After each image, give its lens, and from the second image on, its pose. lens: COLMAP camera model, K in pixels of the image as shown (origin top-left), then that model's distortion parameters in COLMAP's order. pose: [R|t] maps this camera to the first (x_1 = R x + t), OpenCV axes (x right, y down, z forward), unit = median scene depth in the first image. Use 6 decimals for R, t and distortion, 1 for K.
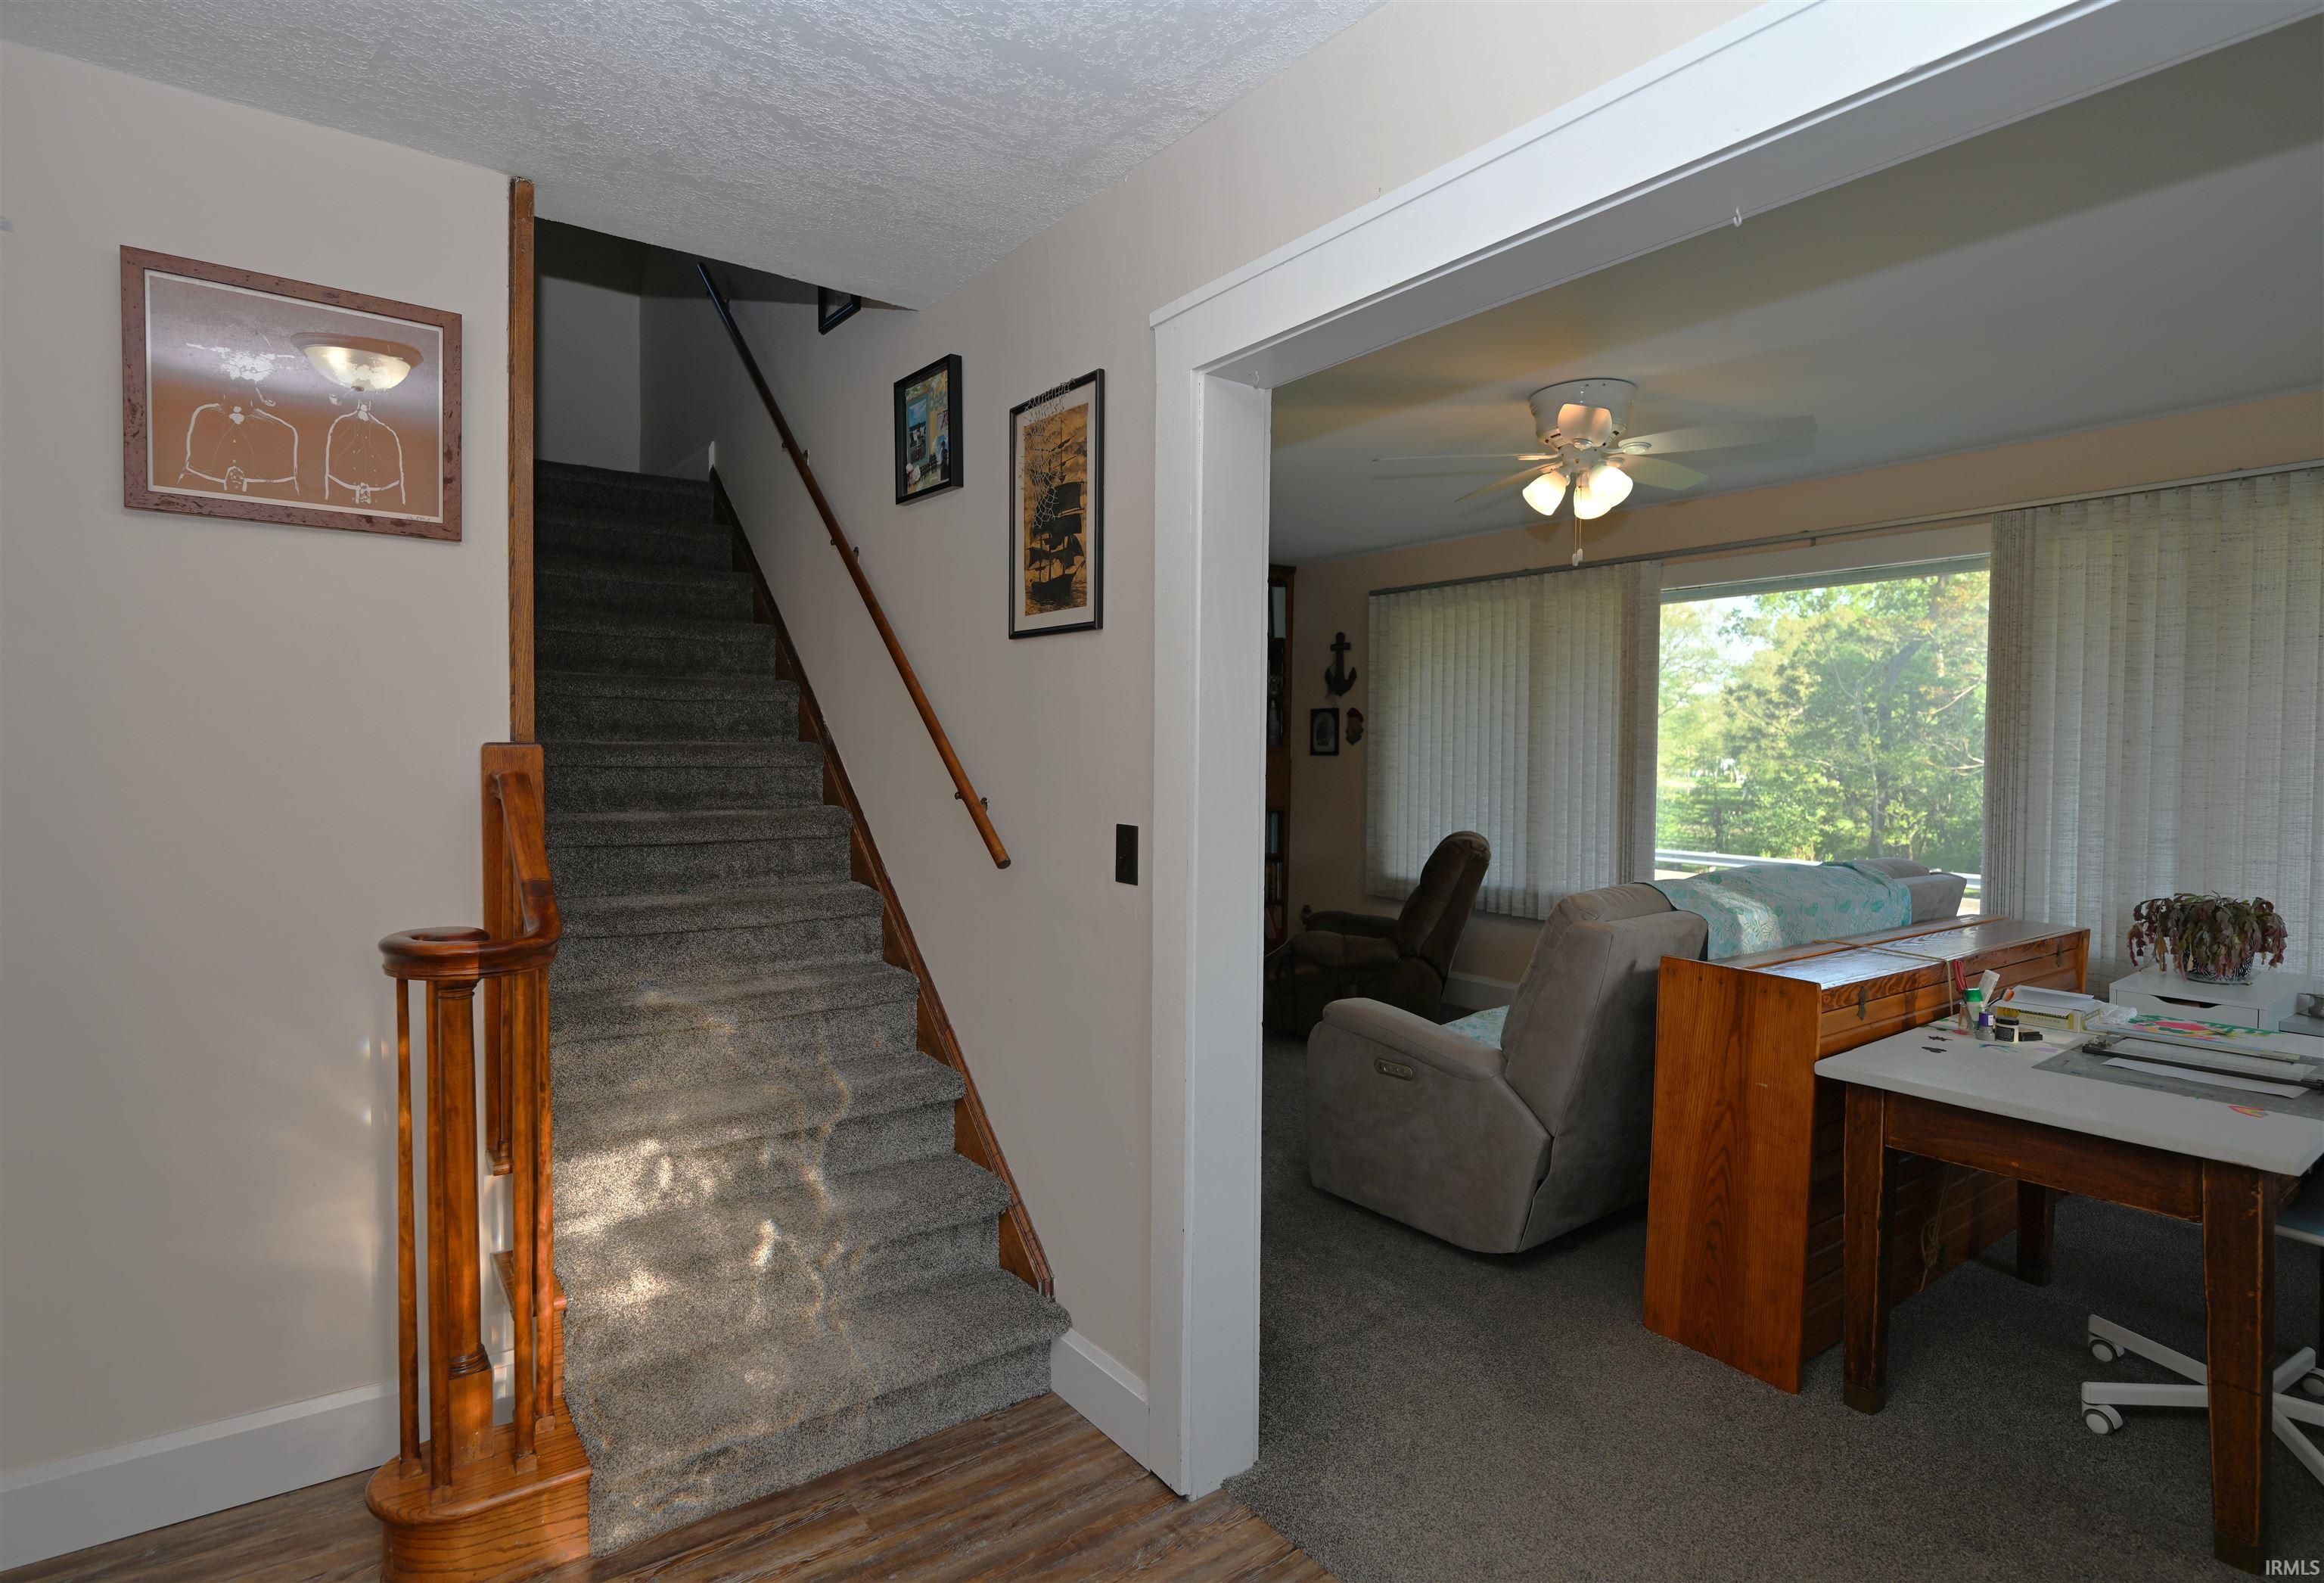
lens RADIAL K [[1160.2, 0, 1148.4], [0, 1160.2, 781.1], [0, 0, 1]] dist [-0.000867, 0.000196]
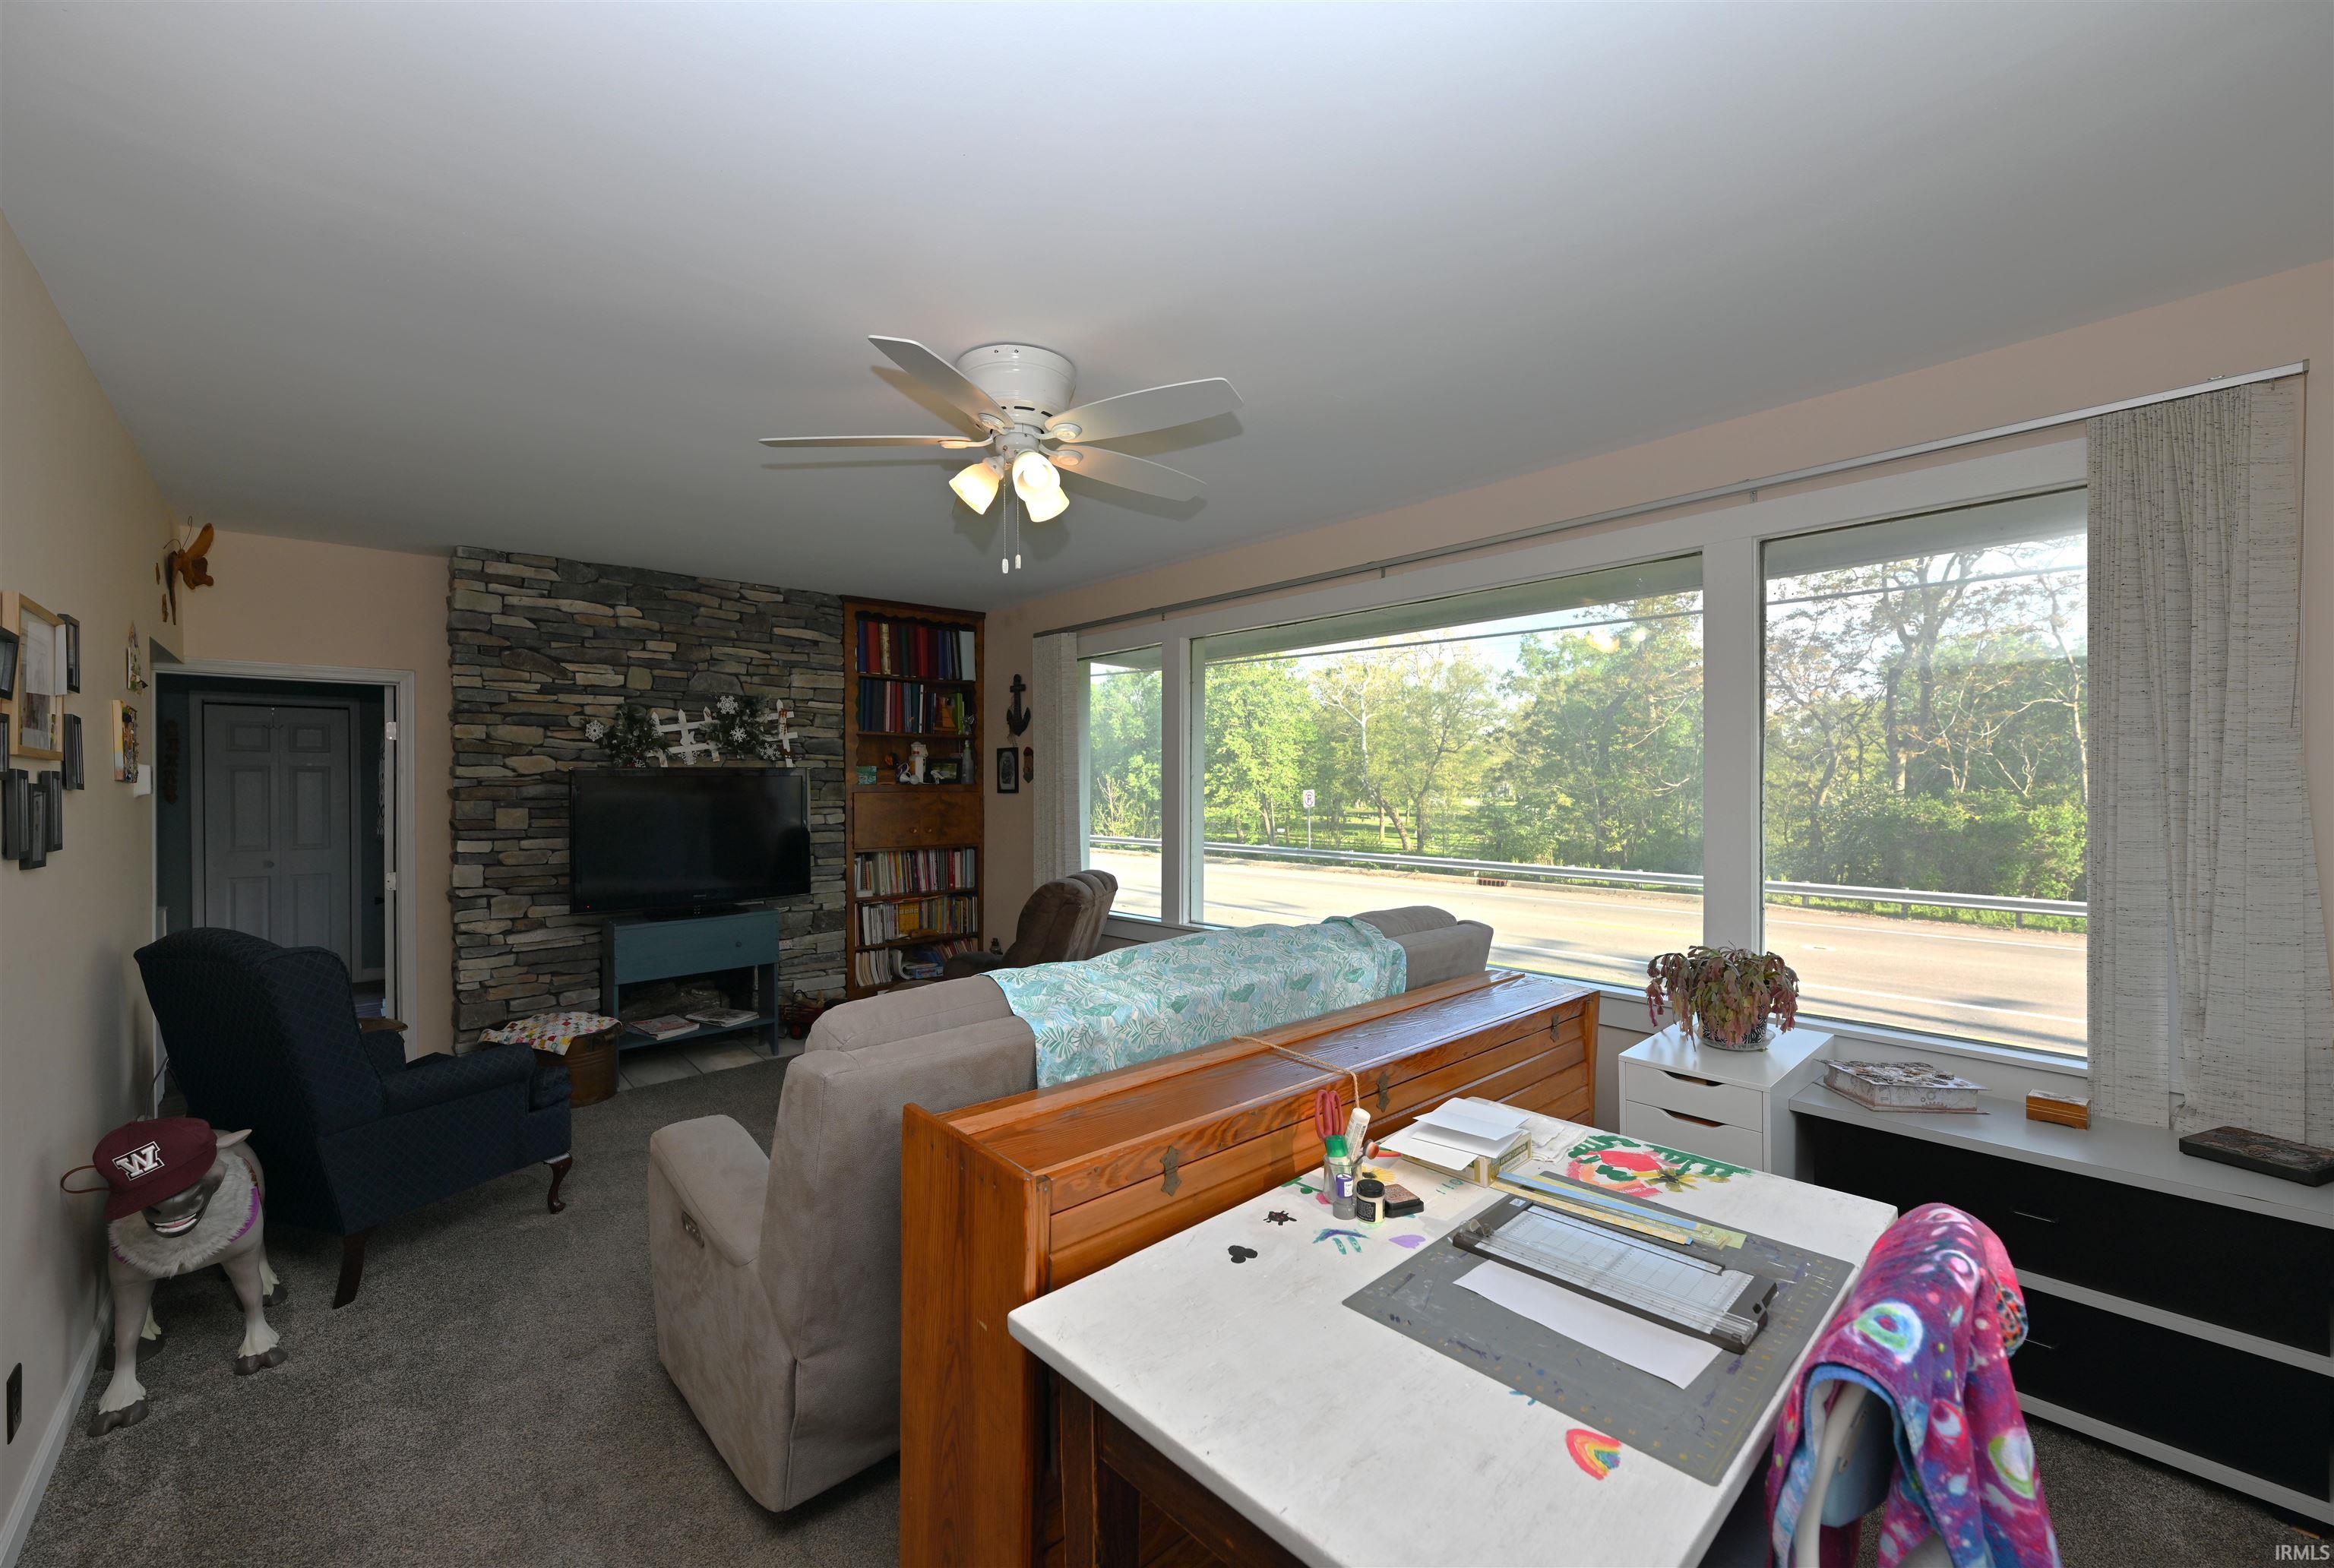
lens RADIAL K [[921.6, 0, 1173.8], [0, 921.6, 788.6], [0, 0, 1]] dist [-0.002739, 0.000164]
pose [[0.993567, -0.013314, 0.112460, 0.394081], [0.015590, 0.999690, -0.019389, -0.015556], [-0.112167, 0.021017, 0.993467, 0.322929]]
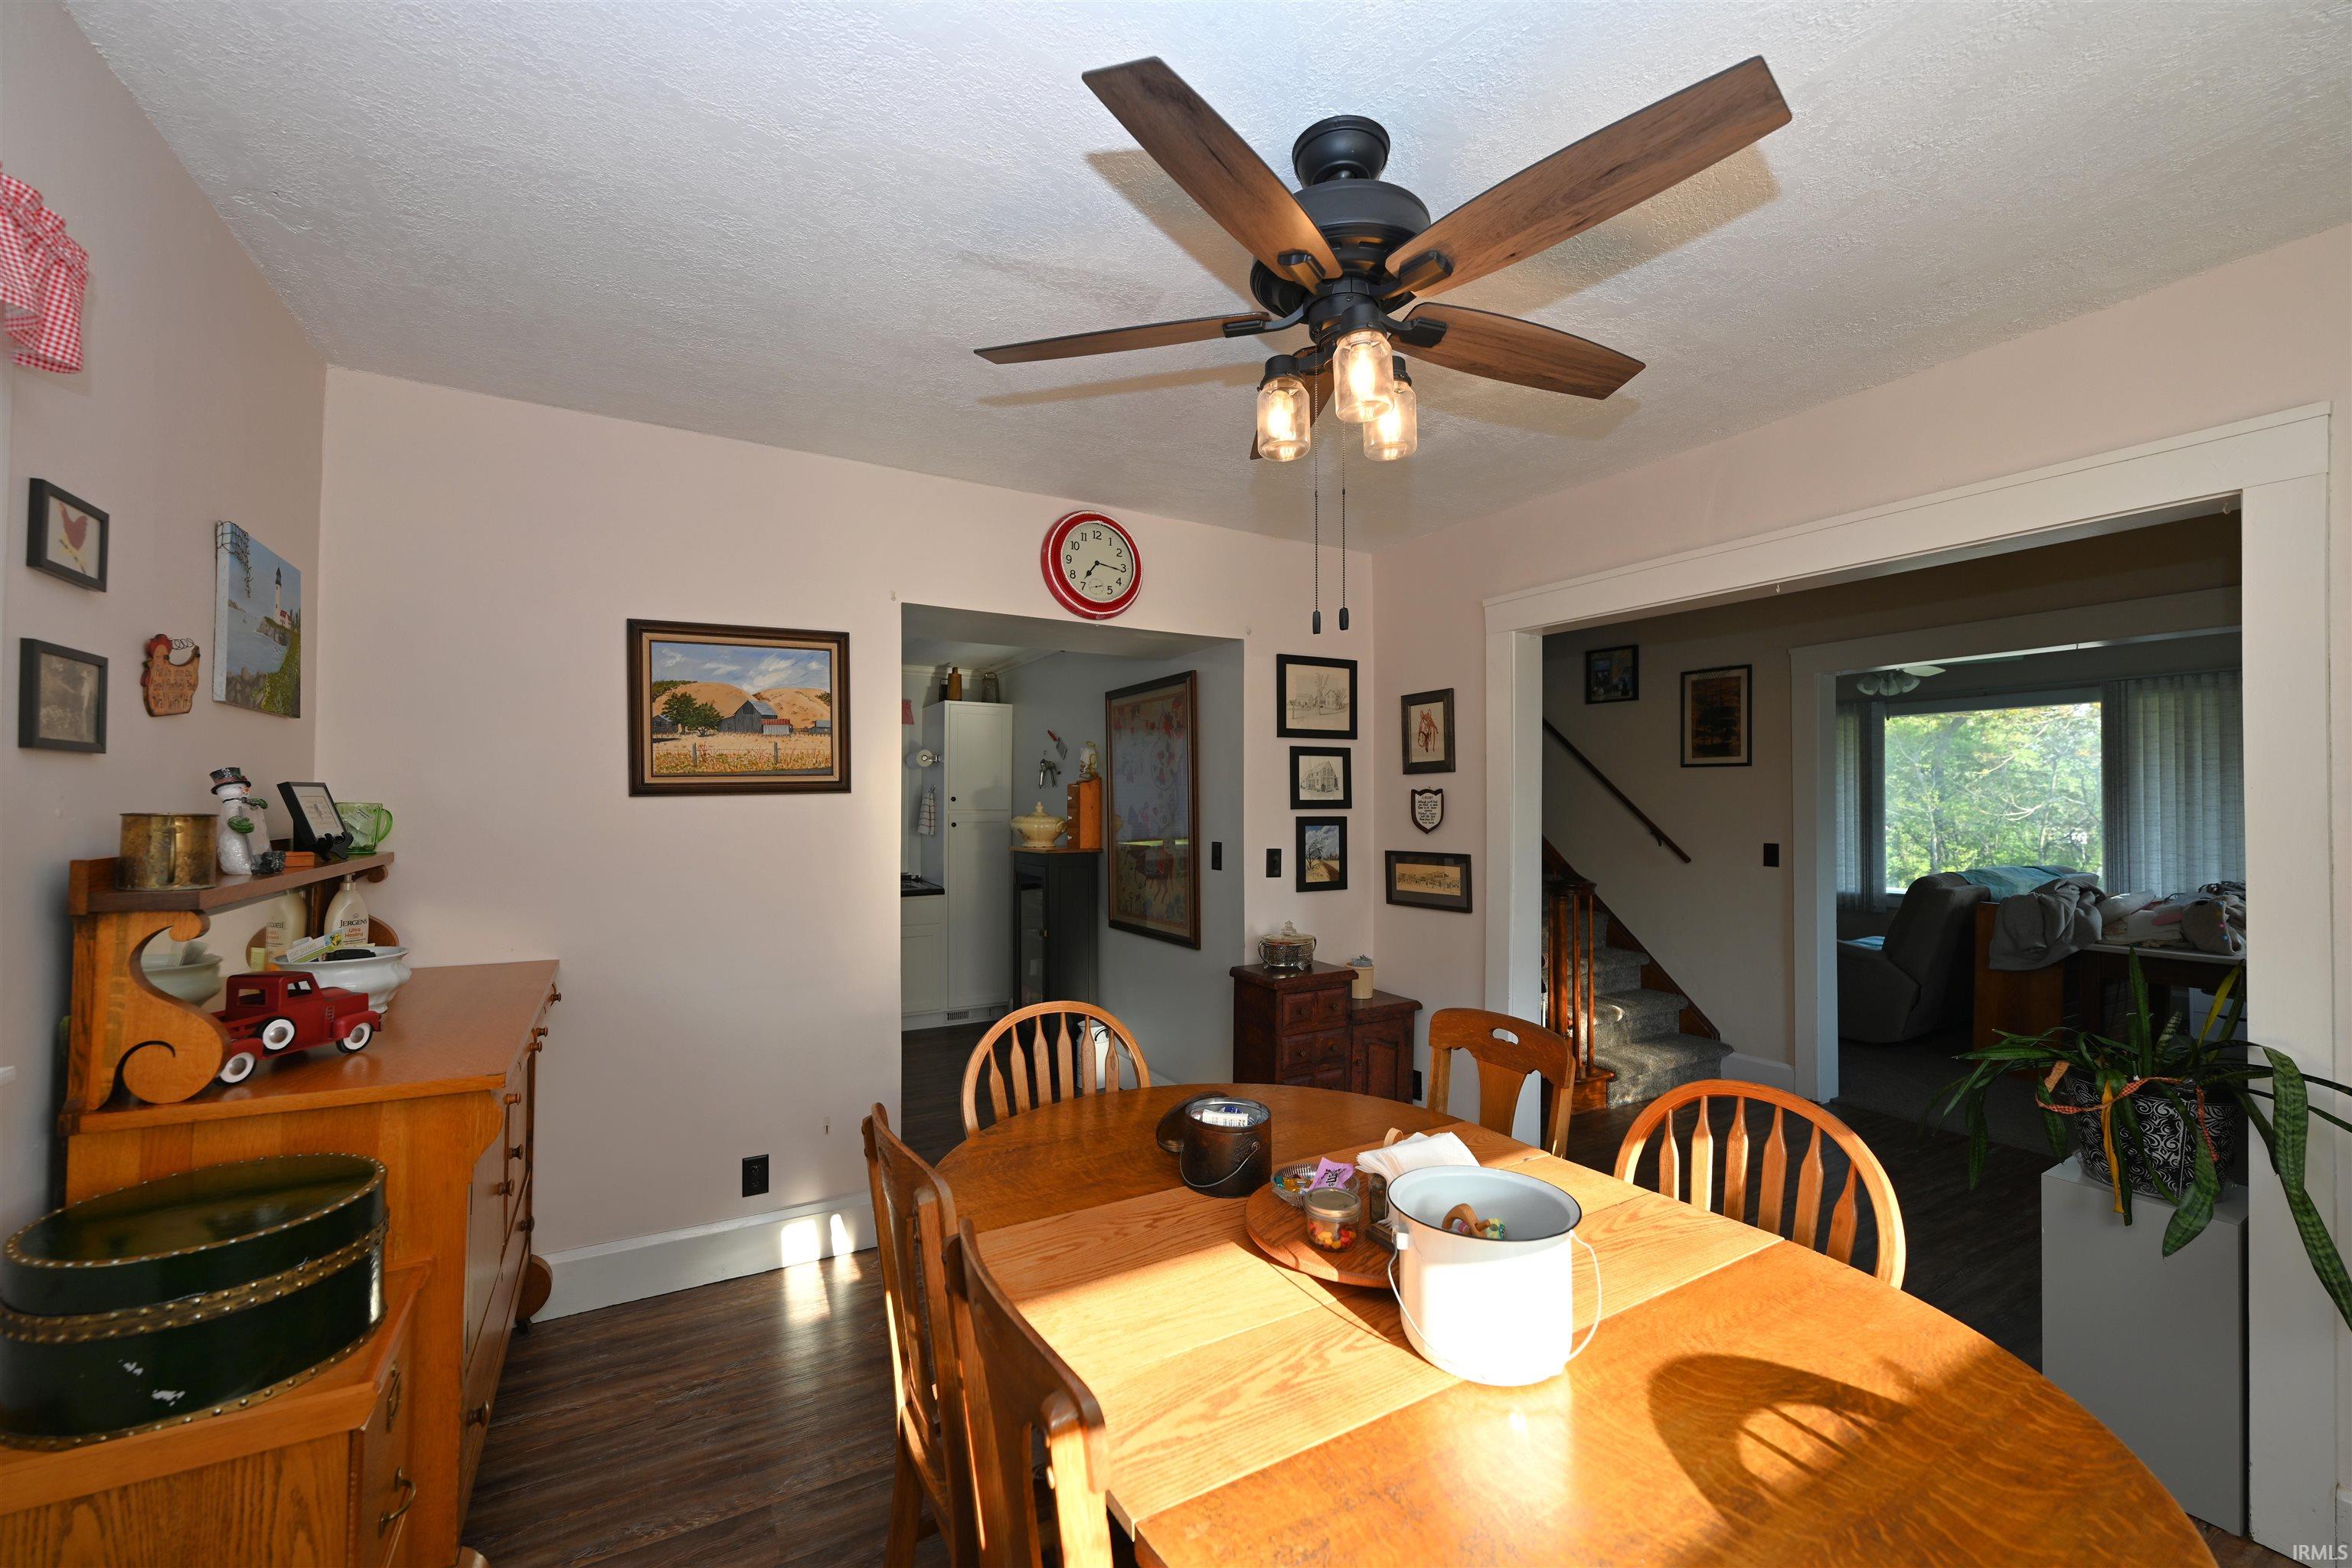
lens RADIAL K [[928.8, 0, 1183.7], [0, 928.8, 790.5], [0, 0, 1]] dist [-0.002739, 0.000164]
pose [[0.994692, -0.008986, -0.102501, -0.671680], [0.004638, 0.999082, -0.042583, 0.001979], [0.102789, 0.041882, 0.993821, -0.715495]]
